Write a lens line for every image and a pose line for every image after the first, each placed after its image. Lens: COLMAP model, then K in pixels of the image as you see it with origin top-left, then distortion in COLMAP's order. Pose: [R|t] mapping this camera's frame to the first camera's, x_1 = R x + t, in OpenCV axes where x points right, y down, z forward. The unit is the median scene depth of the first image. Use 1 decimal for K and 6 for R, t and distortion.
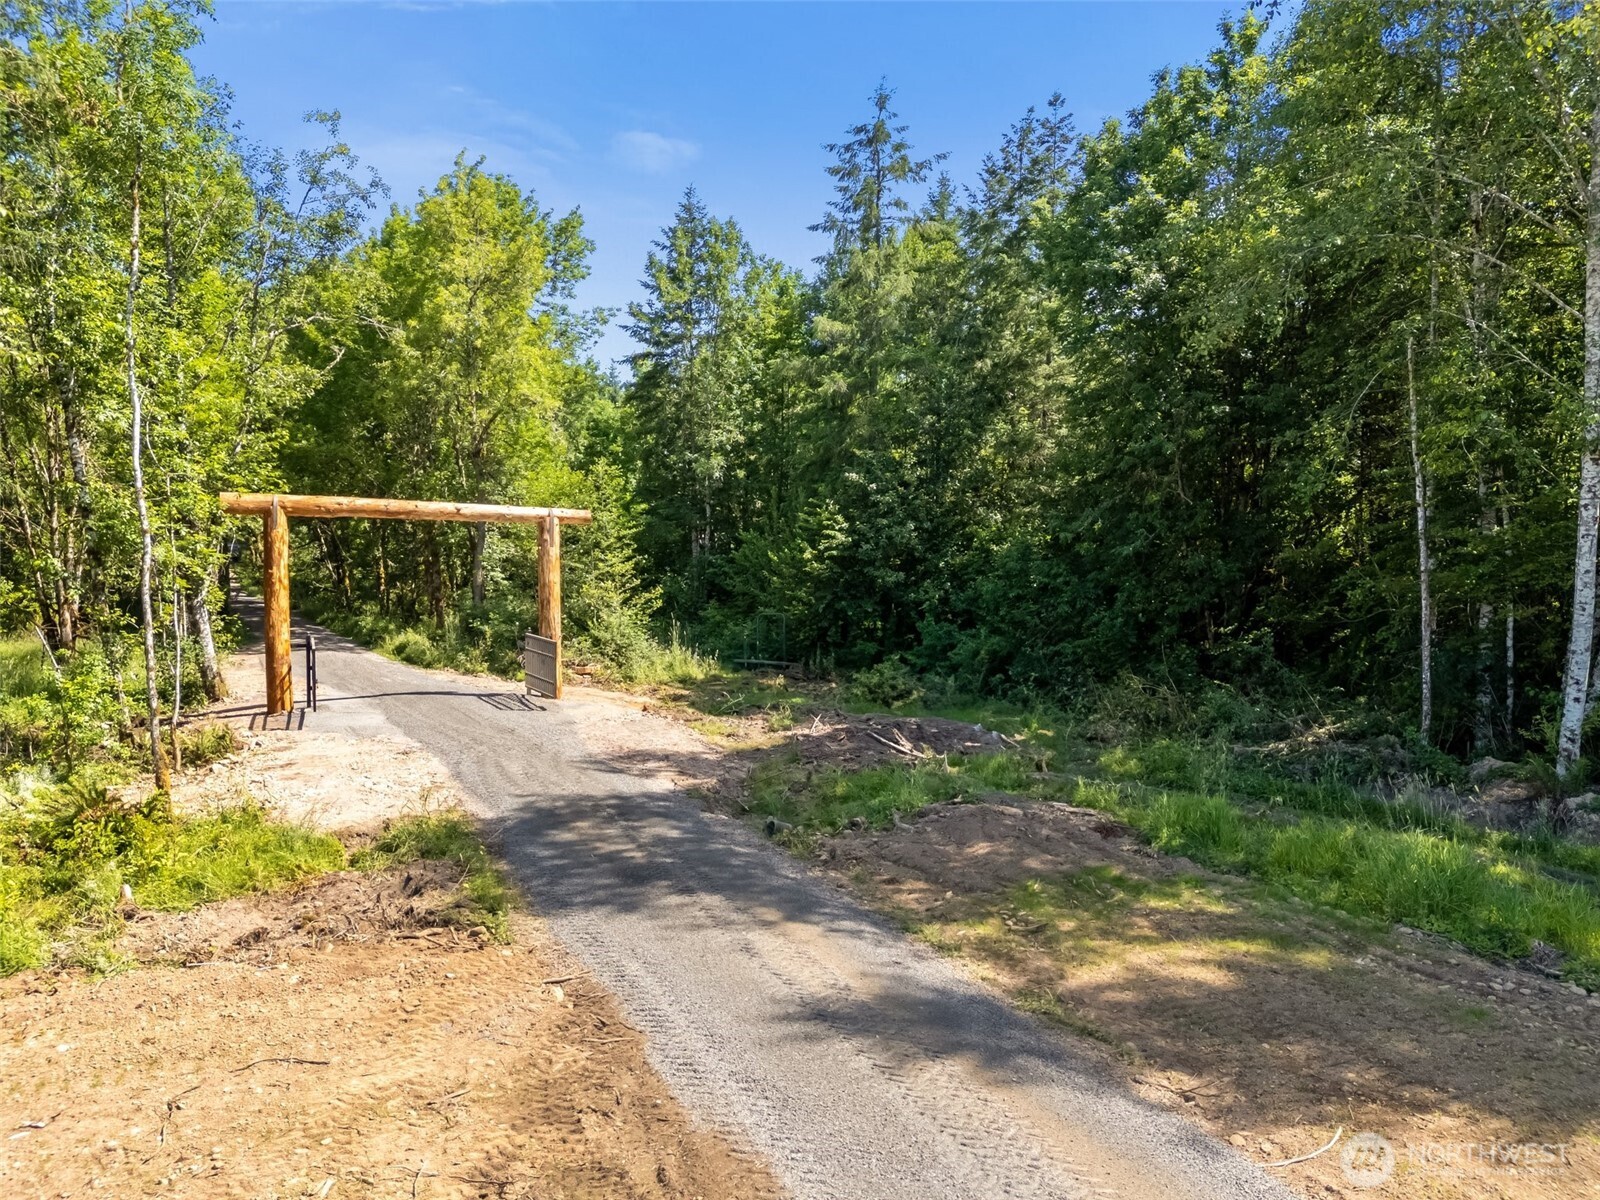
lens RADIAL K [[1182.5, 0, 802.9], [0, 1182.5, 608.7], [0, 0, 1]] dist [0.077353, -0.072395]
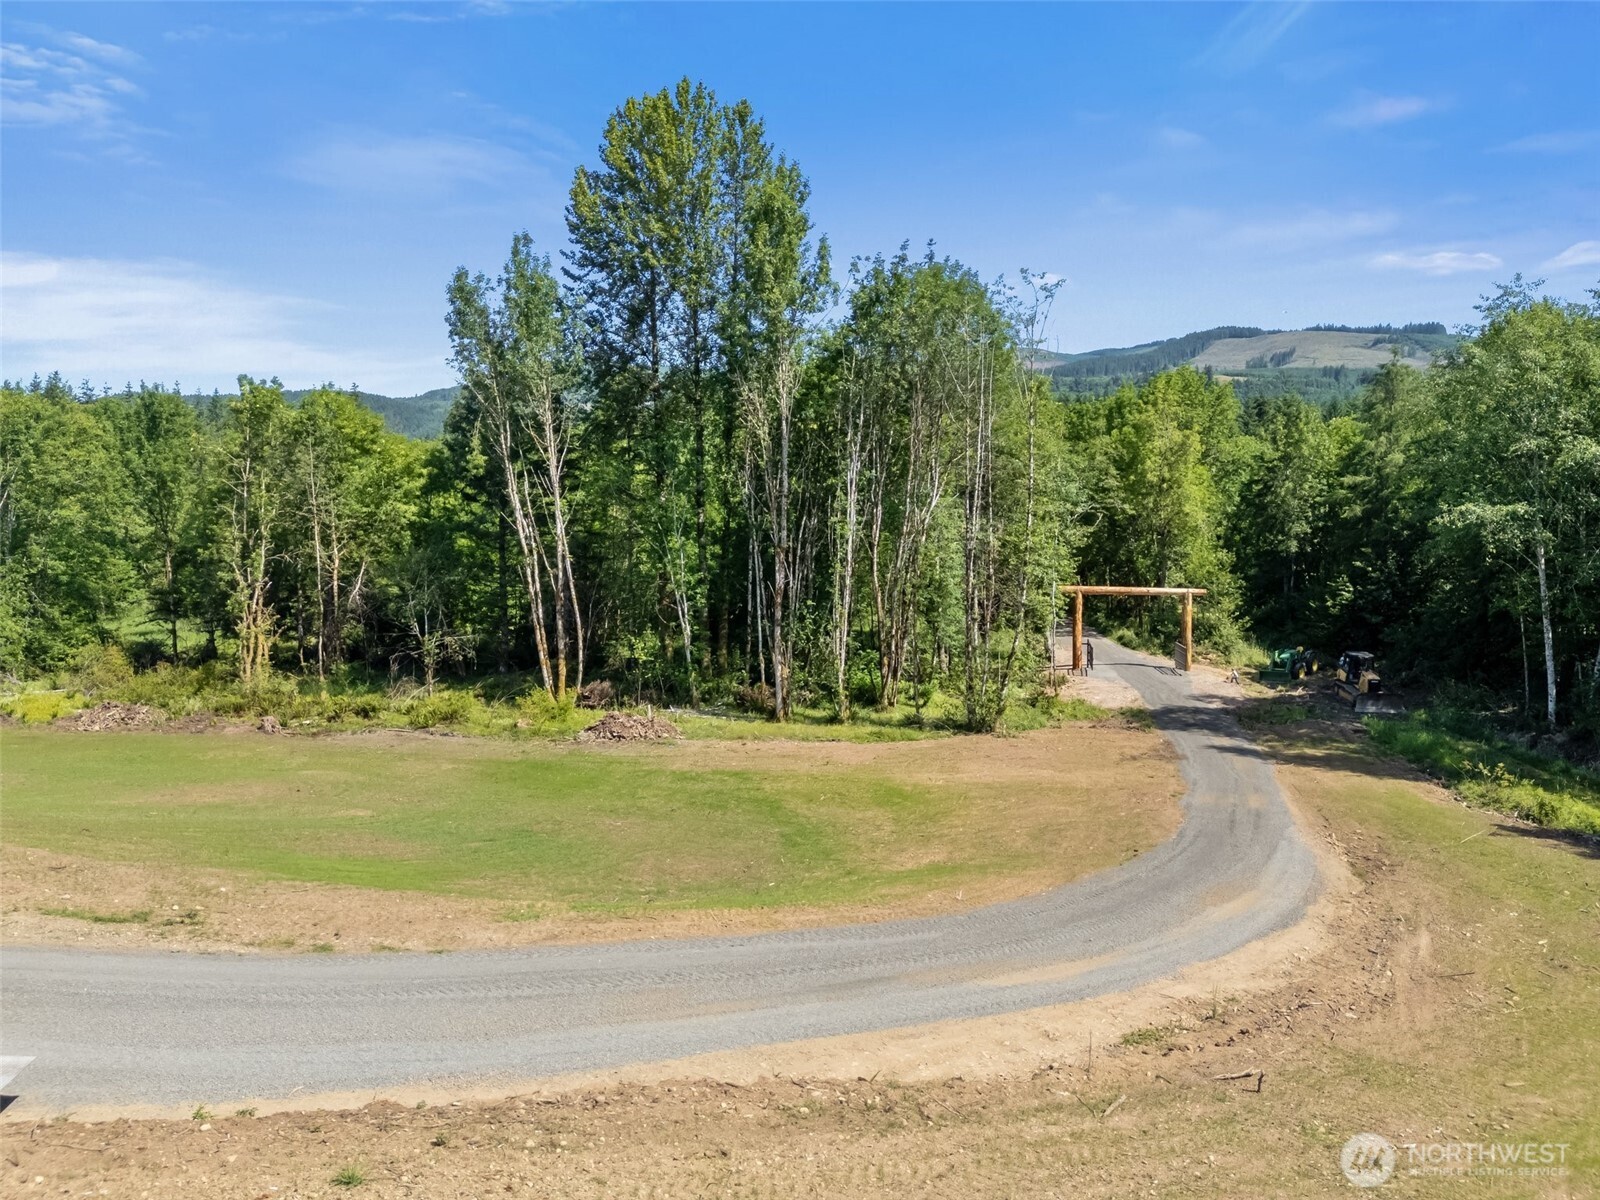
lens RADIAL K [[1182.5, 0, 802.9], [0, 1182.5, 608.7], [0, 0, 1]] dist [0.077353, -0.072395]
pose [[0.838665, 0.038377, -0.543294, 0.385084], [-0.013328, 0.998662, 0.049970, -0.138040], [0.544485, -0.034667, 0.838054, -1.241791]]
